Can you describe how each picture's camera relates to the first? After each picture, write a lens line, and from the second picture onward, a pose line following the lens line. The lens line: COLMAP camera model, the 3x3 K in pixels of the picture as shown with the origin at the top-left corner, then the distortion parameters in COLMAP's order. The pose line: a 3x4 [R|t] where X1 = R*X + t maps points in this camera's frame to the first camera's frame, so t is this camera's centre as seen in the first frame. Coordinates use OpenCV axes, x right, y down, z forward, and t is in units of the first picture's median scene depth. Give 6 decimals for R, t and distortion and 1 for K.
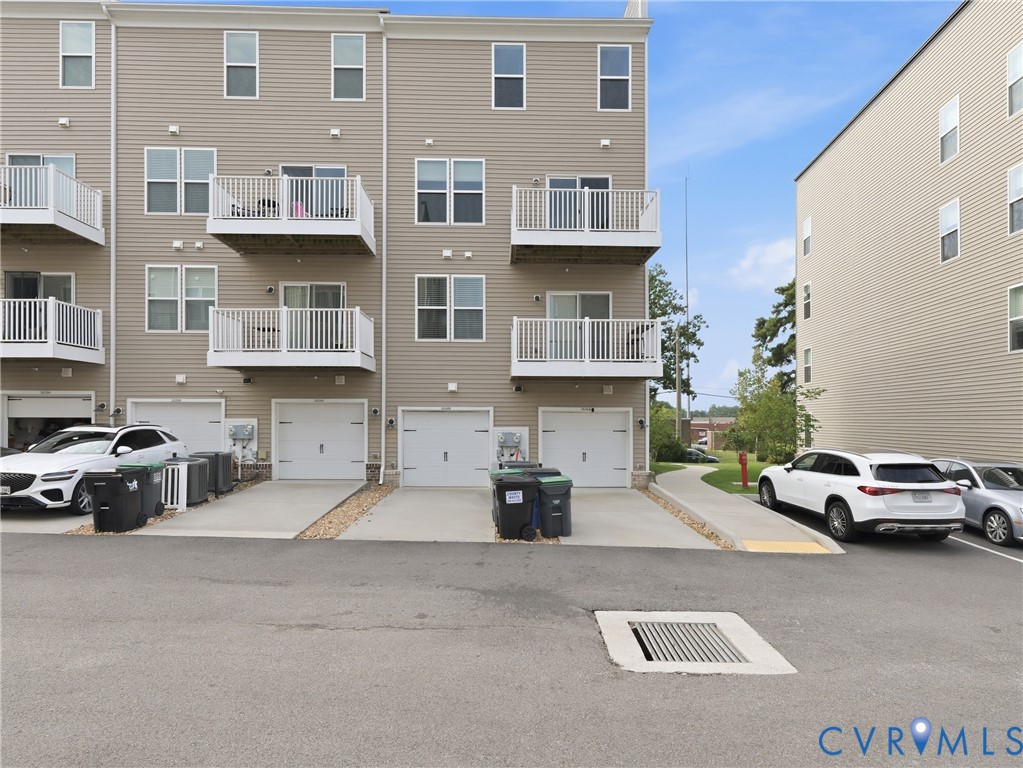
lens RADIAL K [[567.1, 0, 511.5], [0, 567.1, 421.9], [0, 0, 1]] dist [-0.003497, 0.000572]
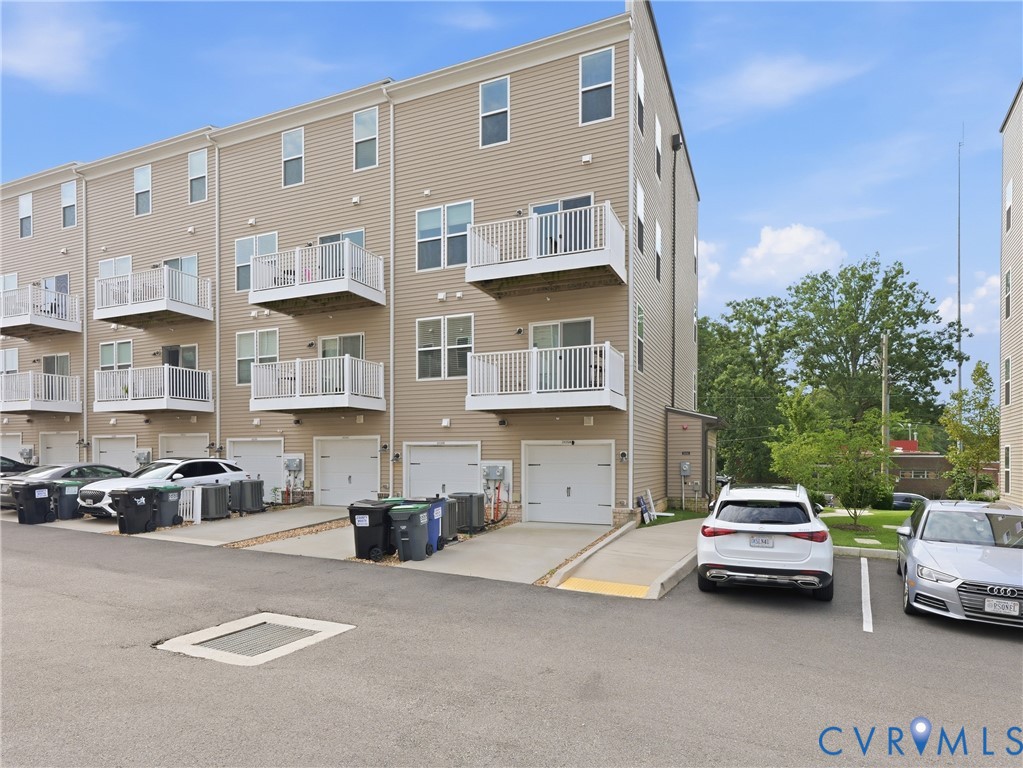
lens RADIAL K [[595.8, 0, 511.9], [0, 595.8, 474.0], [0, 0, 1]] dist [-0.013582, -0.001054]
pose [[0.909911, 0.008885, -0.414708, 0.468710], [0.000320, 0.999755, 0.022121, 0.009635], [0.414803, -0.020261, 0.909686, 0.040138]]
